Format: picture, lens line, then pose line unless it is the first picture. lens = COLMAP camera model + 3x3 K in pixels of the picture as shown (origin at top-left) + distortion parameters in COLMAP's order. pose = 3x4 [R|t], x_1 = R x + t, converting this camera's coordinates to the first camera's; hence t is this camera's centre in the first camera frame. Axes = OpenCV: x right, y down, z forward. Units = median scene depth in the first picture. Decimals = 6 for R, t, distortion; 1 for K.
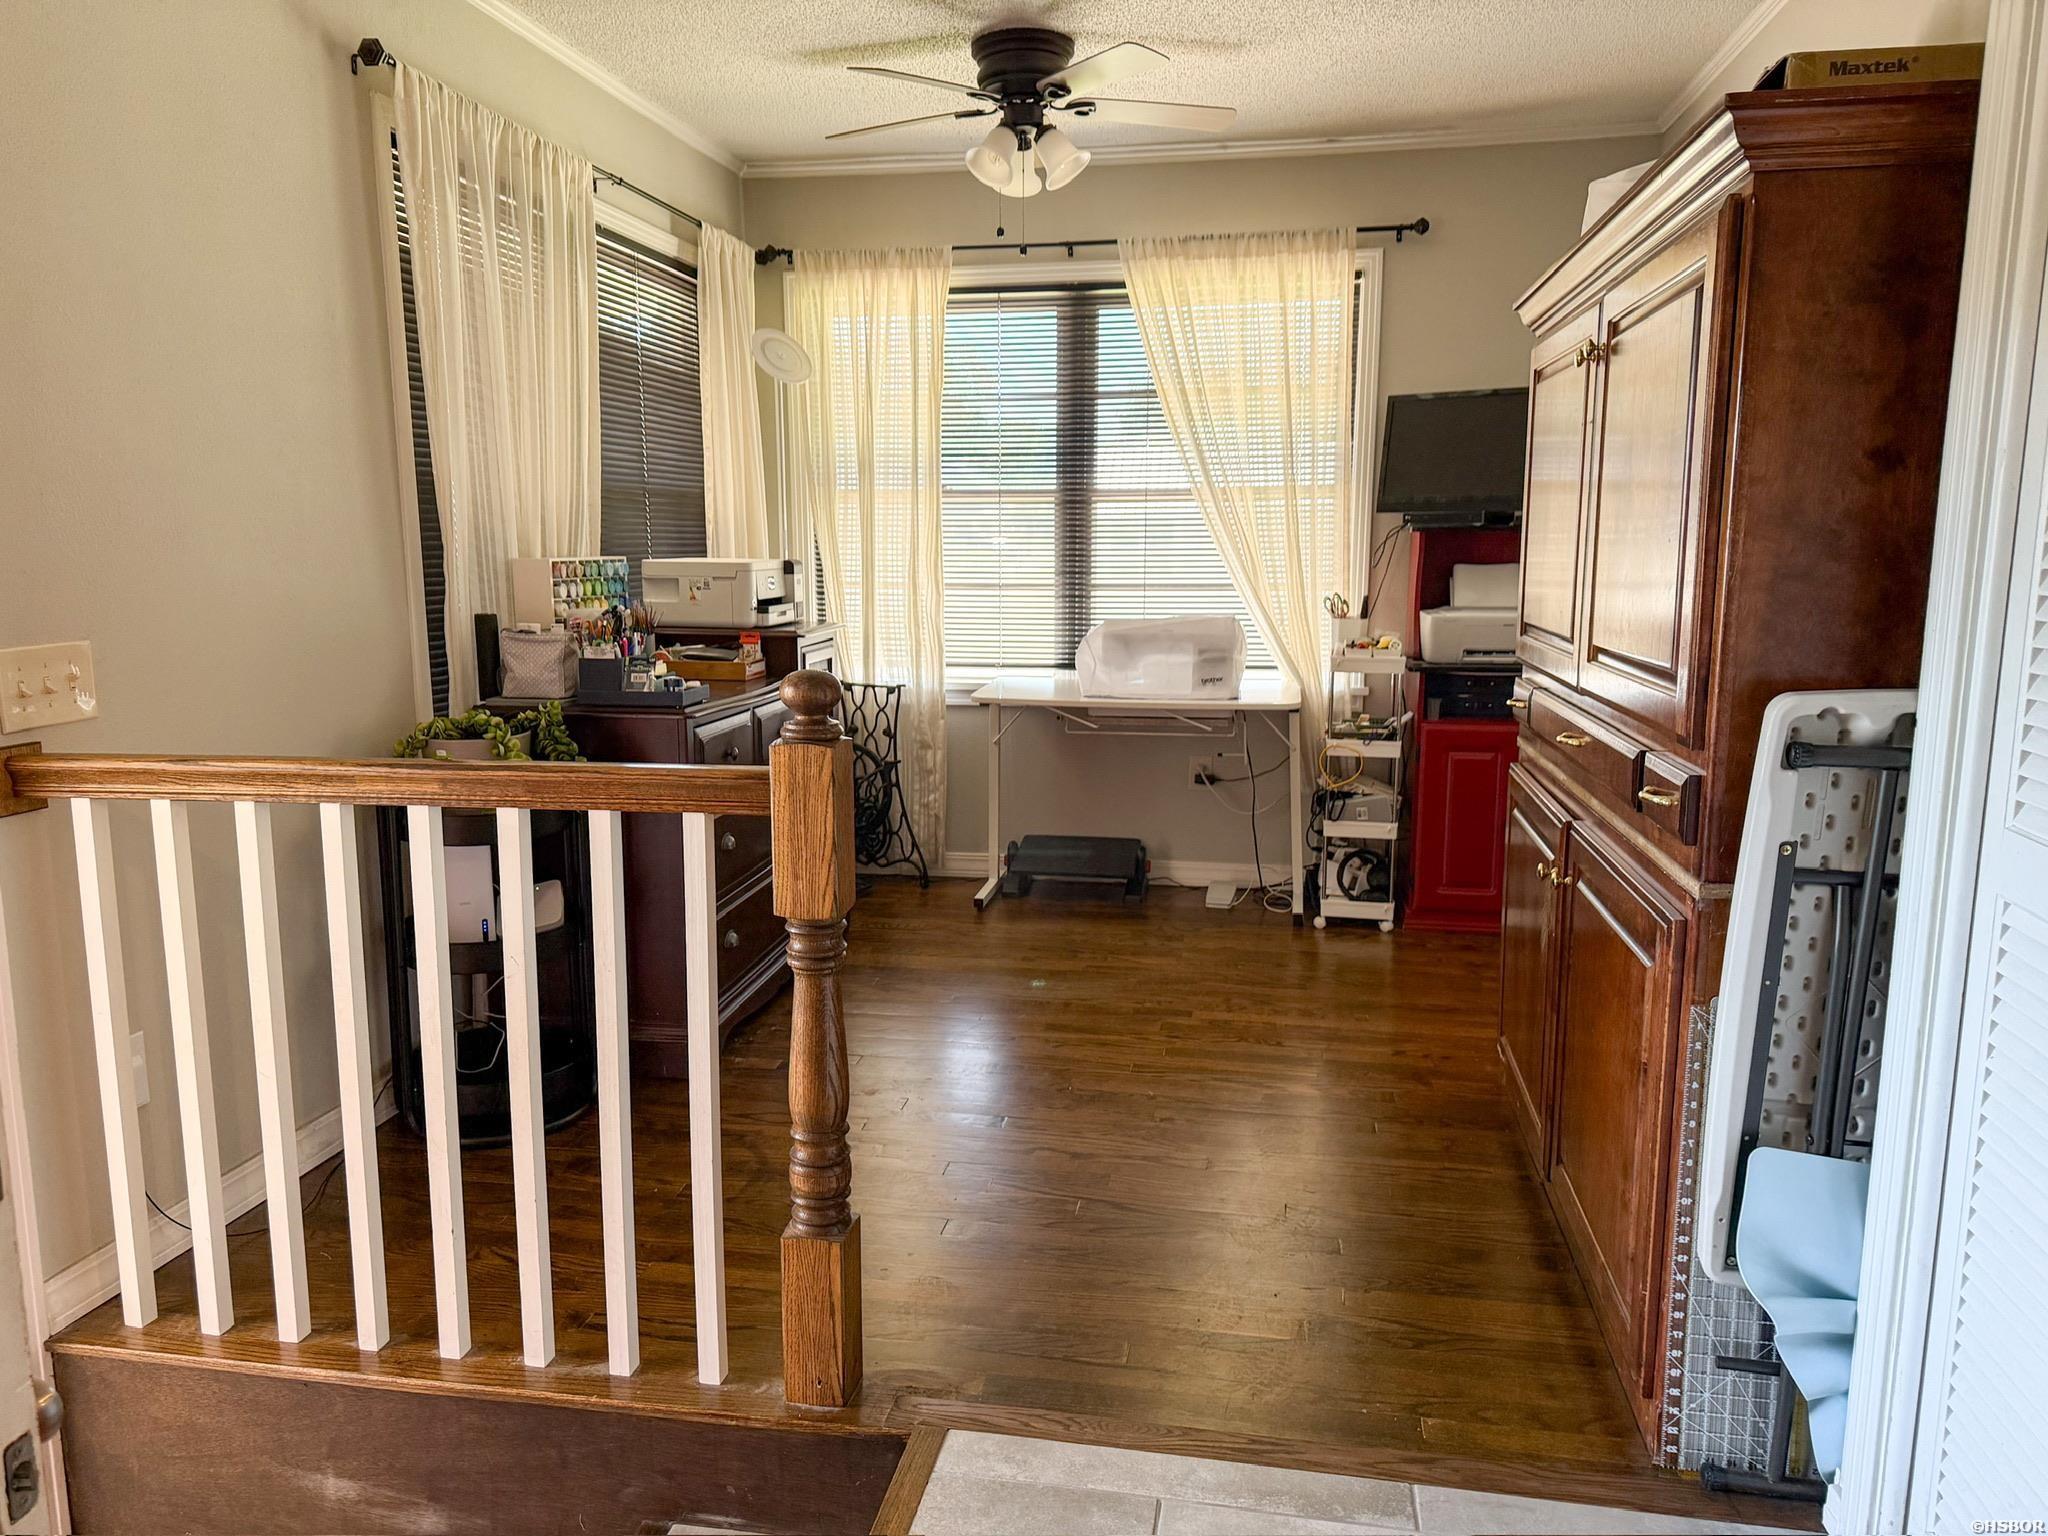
lens RADIAL K [[1442.4, 0, 1024.0], [0, 1442.4, 768.0], [0, 0, 1]] dist [0.132497, -0.185709]
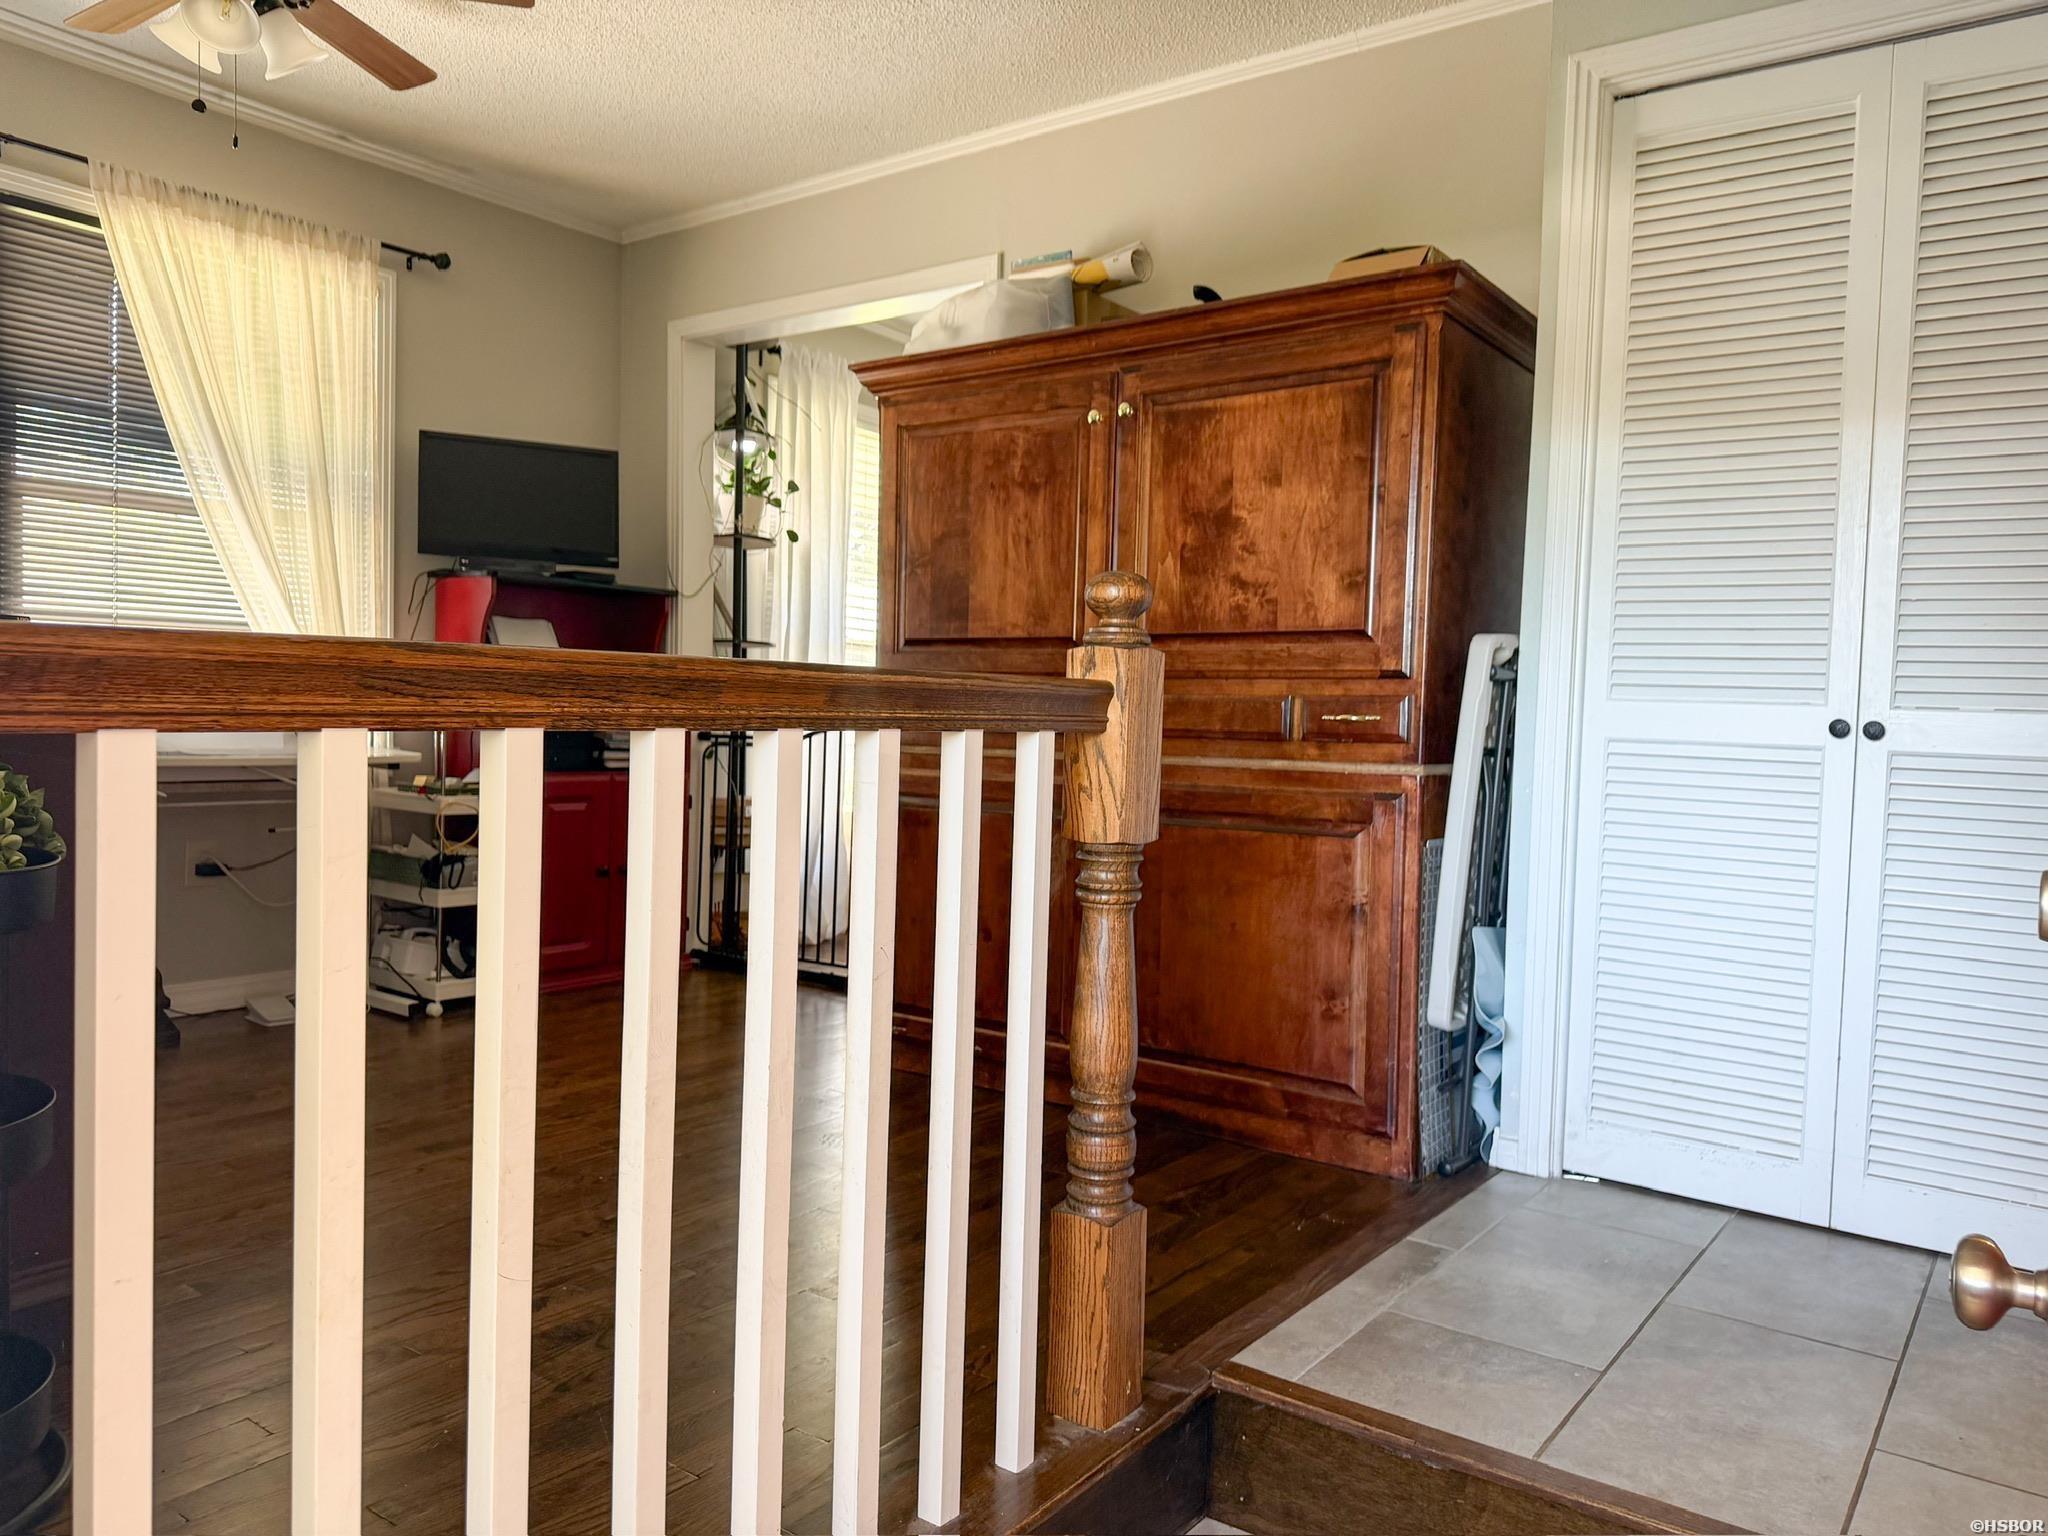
lens RADIAL K [[1442.4, 0, 1024.0], [0, 1442.4, 768.0], [0, 0, 1]] dist [0.132497, -0.185709]
pose [[0.444875, -0.018707, 0.895397, -0.425119], [0.113978, 0.992835, -0.035887, 0.034775], [-0.888310, 0.118021, 0.443819, 0.279798]]
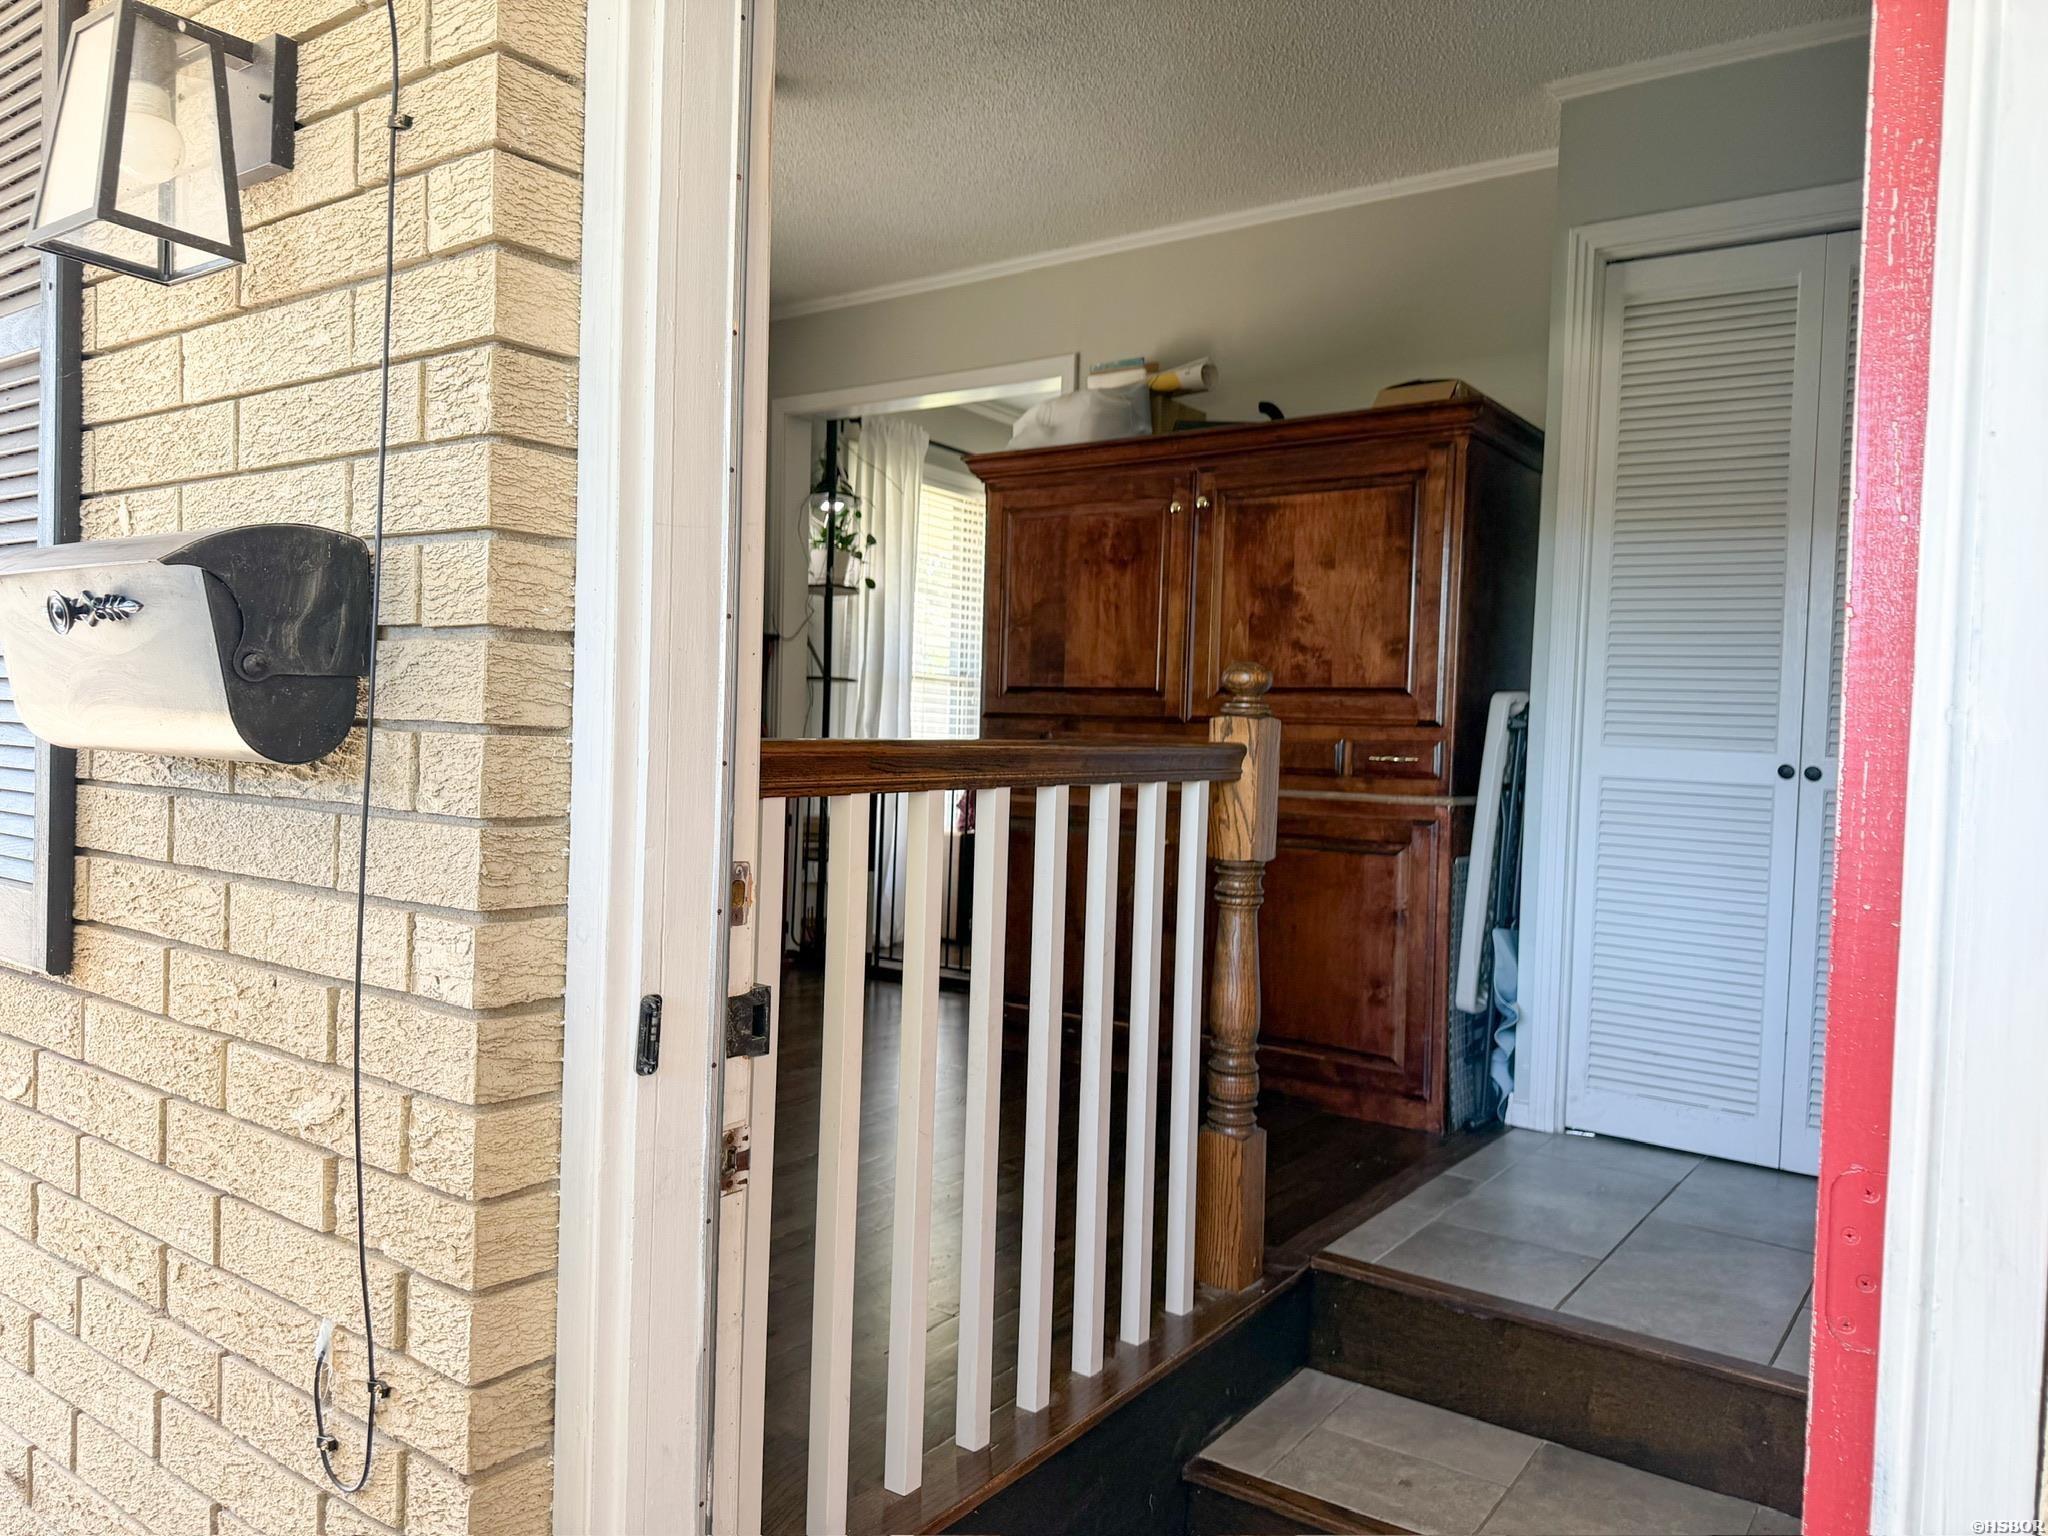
lens RADIAL K [[1420.8, 0, 1024.0], [0, 1420.8, 768.0], [0, 0, 1]] dist [0.160998, -0.267759]
pose [[0.438860, -0.008660, 0.898513, -0.572048], [0.110789, 0.992845, -0.044543, 0.024207], [-0.891699, 0.119094, 0.436680, 0.272564]]
